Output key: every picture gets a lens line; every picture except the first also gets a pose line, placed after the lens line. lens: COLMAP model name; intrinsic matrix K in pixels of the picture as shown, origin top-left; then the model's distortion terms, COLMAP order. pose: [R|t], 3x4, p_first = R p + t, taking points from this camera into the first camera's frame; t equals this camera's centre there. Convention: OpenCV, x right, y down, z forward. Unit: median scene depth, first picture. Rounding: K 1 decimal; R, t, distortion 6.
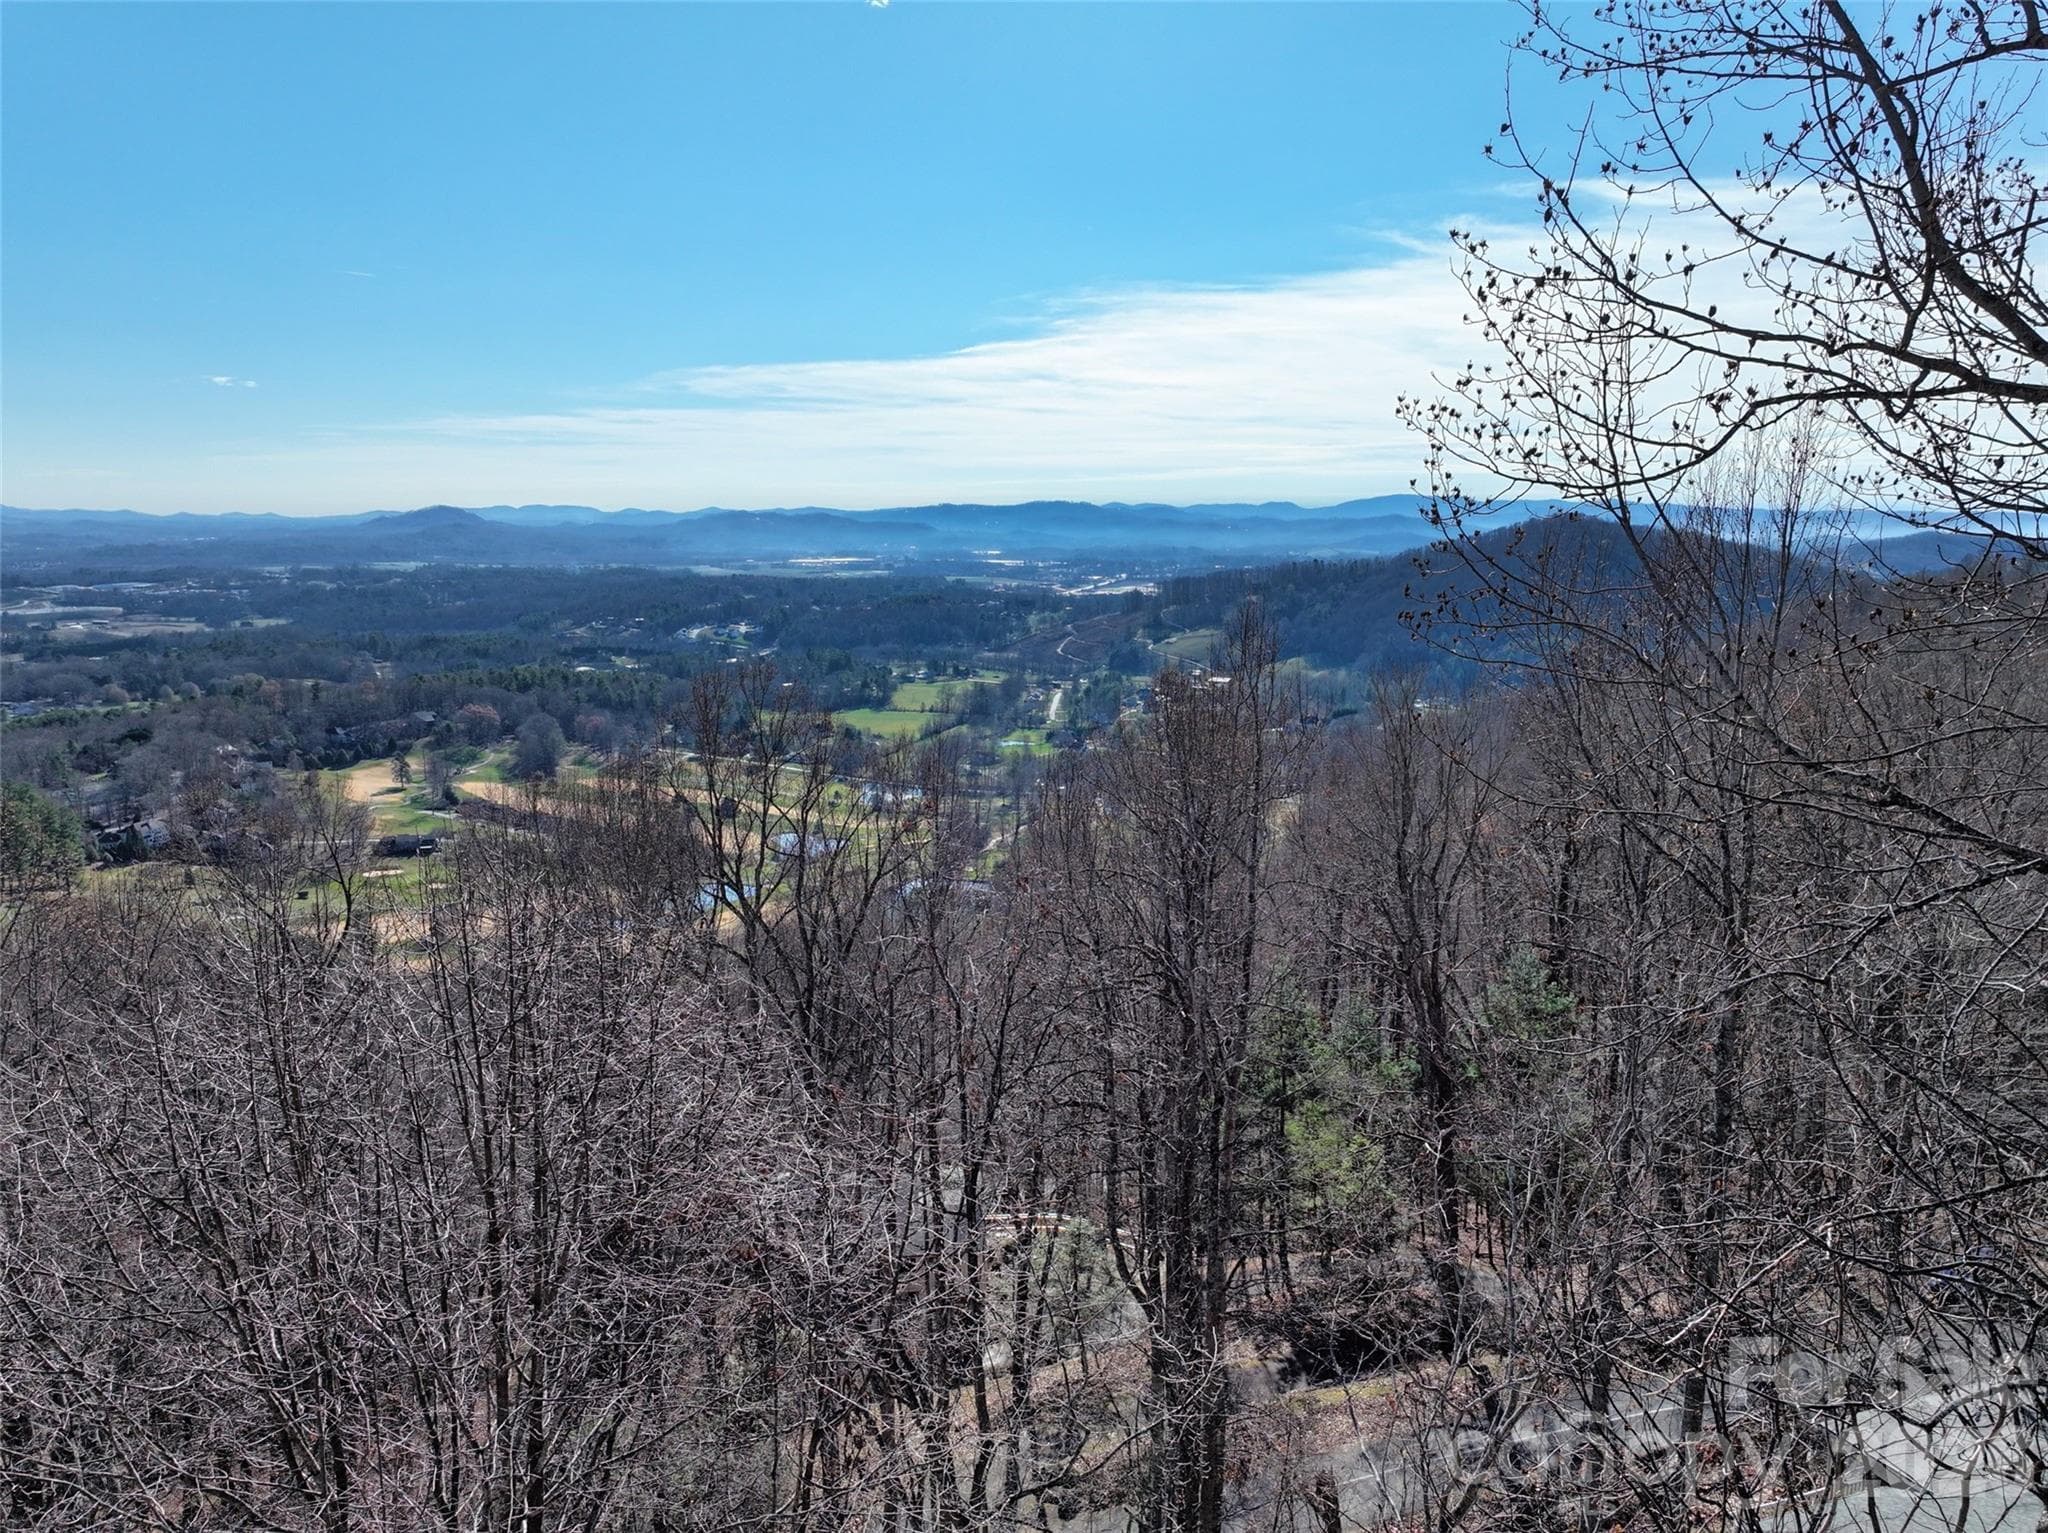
lens RADIAL K [[1424.0, 0, 1024.0], [0, 1424.0, 766.5], [0, 0, 1]] dist [-0.004025, 0.005122]
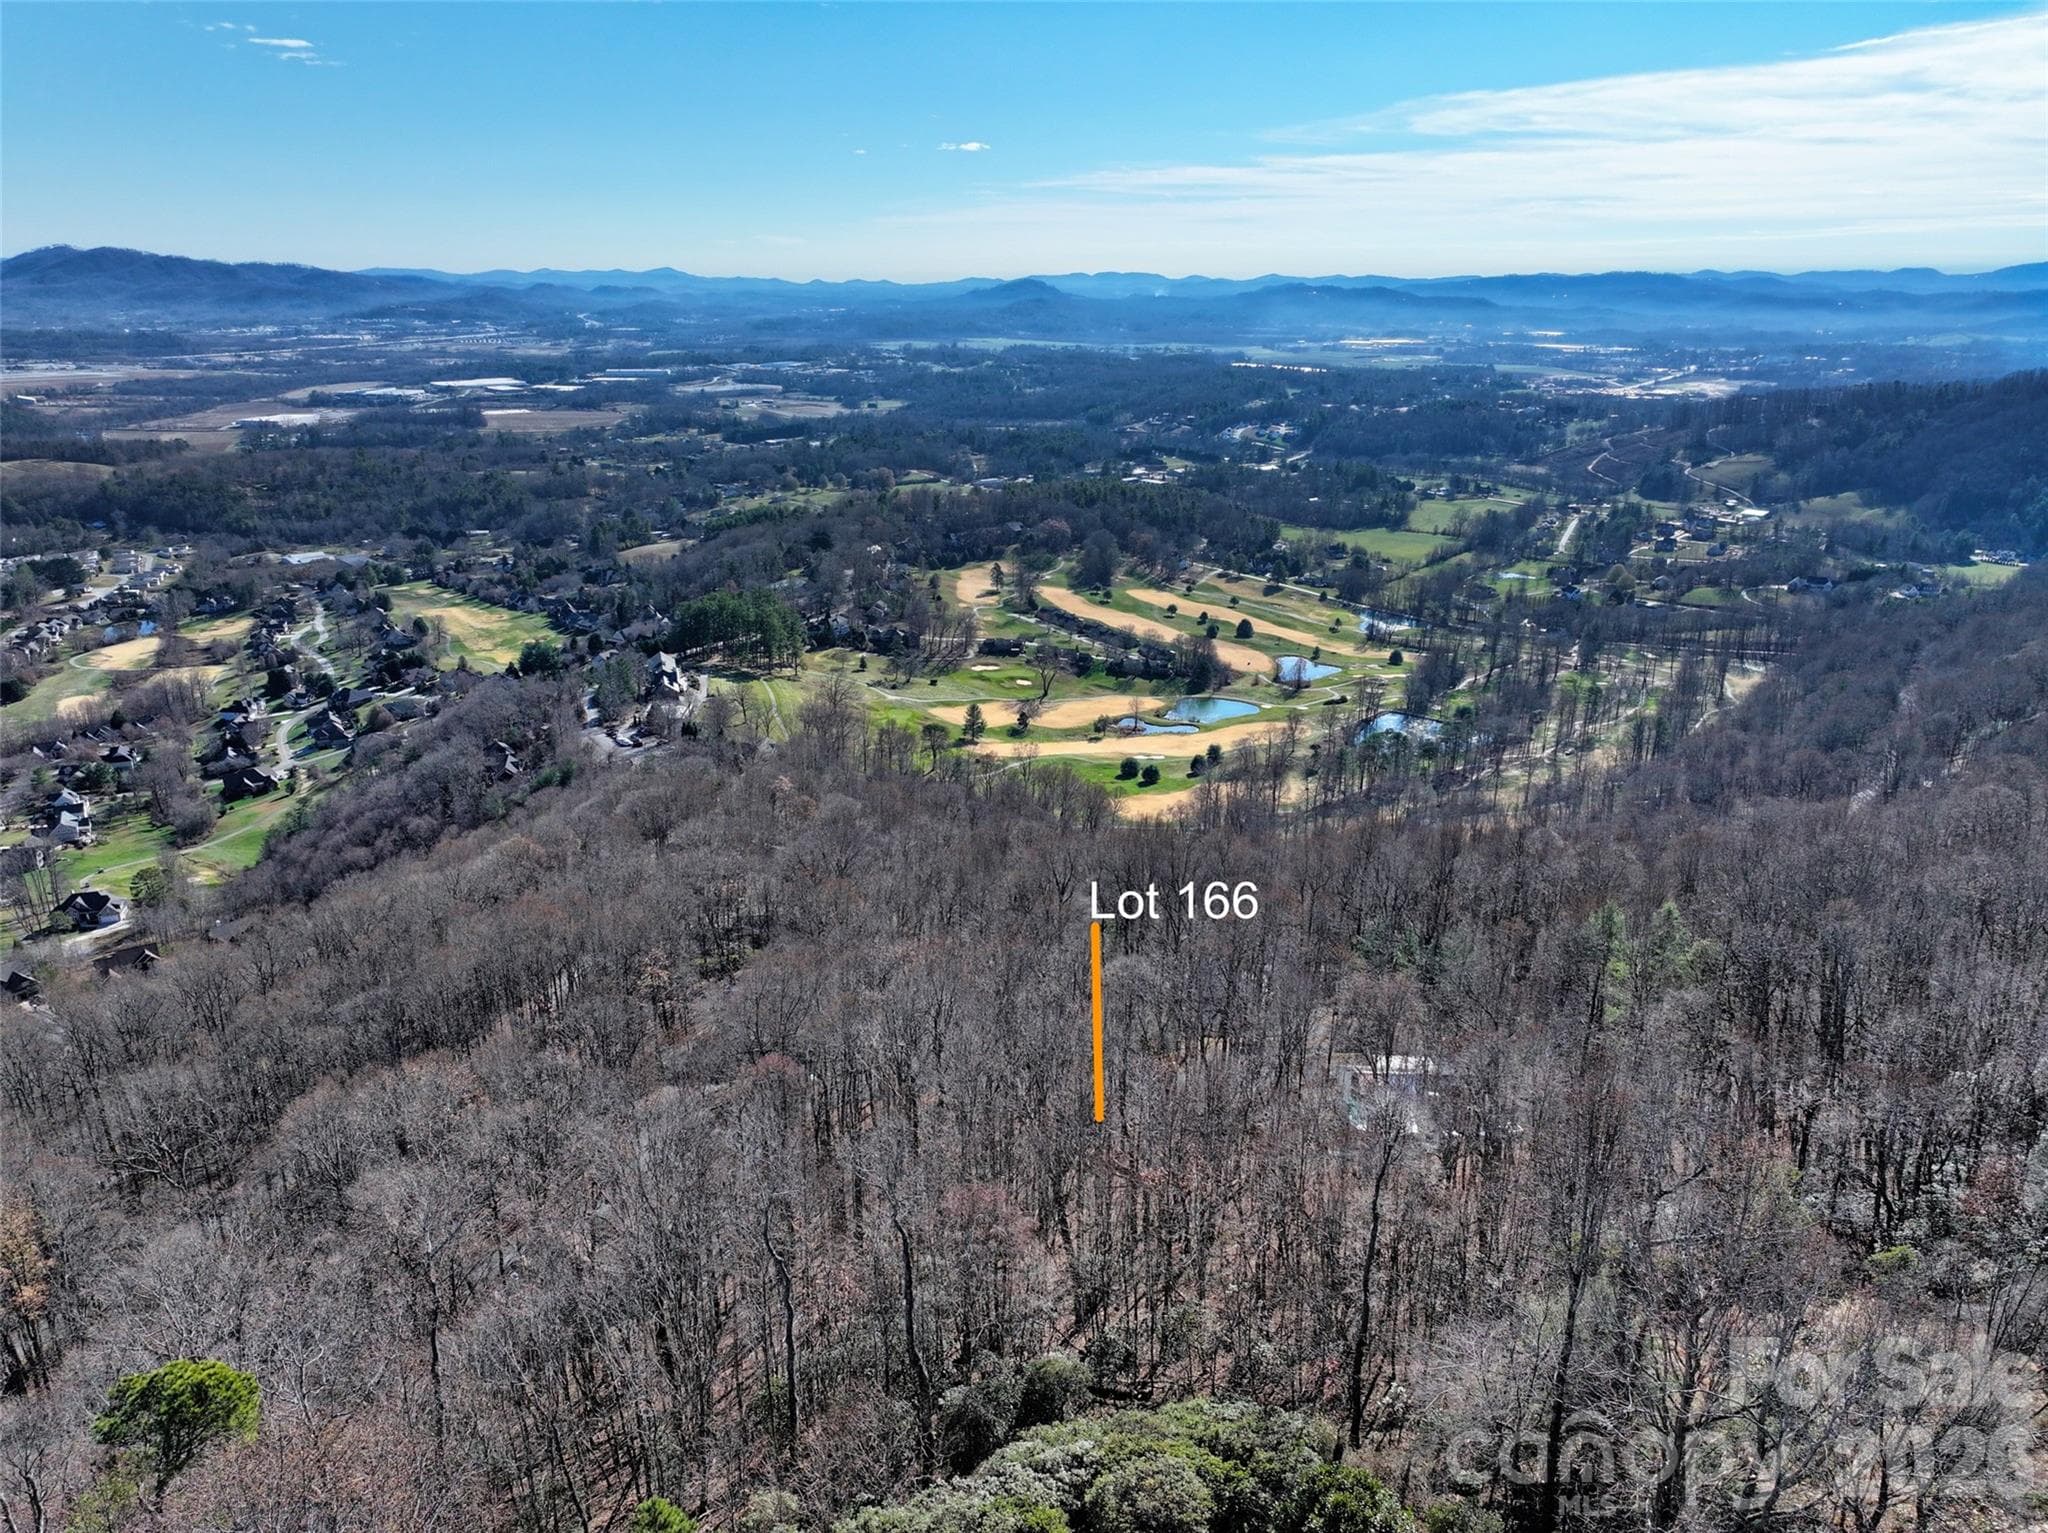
lens RADIAL K [[1424.0, 0, 1024.0], [0, 1424.0, 766.5], [0, 0, 1]] dist [-0.004025, 0.005122]
pose [[0.928916, 0.127218, -0.347750, 0.037313], [-0.062808, 0.979654, 0.190614, -0.051714], [0.364925, -0.155223, 0.918007, -0.136334]]
